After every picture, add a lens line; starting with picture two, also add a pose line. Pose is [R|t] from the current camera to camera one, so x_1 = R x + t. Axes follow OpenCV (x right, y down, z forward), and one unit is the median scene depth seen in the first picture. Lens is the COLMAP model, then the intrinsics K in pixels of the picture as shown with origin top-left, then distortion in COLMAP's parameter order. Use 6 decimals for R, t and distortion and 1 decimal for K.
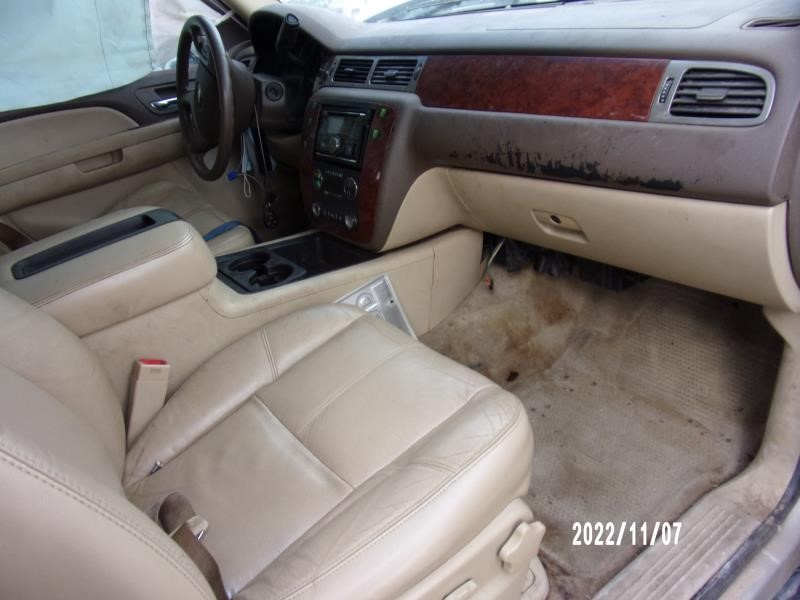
lens RADIAL K [[602.0, 0, 400.0], [0, 602.0, 300.0], [0, 0, 1]] dist [-0.006817, -0.003545]
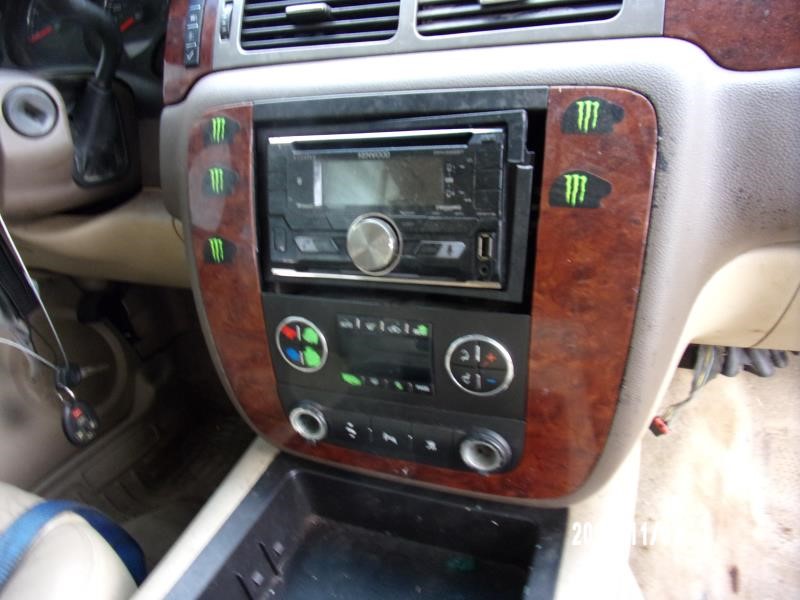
lens RADIAL K [[602.0, 0, 400.0], [0, 602.0, 300.0], [0, 0, 1]] dist [-0.006817, -0.003545]
pose [[0.856219, -0.284005, 0.431544, -0.230468], [0.275112, 0.957698, 0.084429, -0.240021], [-0.437267, 0.046433, 0.898132, 0.678658]]
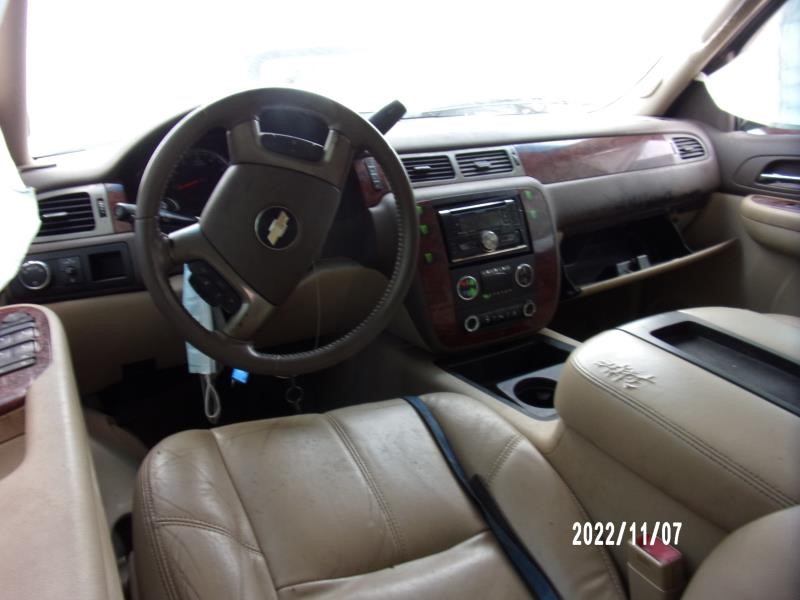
lens RADIAL K [[602.0, 0, 400.0], [0, 602.0, 300.0], [0, 0, 1]] dist [-0.006817, -0.003545]
pose [[0.175910, -0.222782, 0.958866, -0.975852], [0.470017, 0.874863, 0.117037, -0.332098], [-0.864950, 0.430095, 0.258609, 0.879697]]
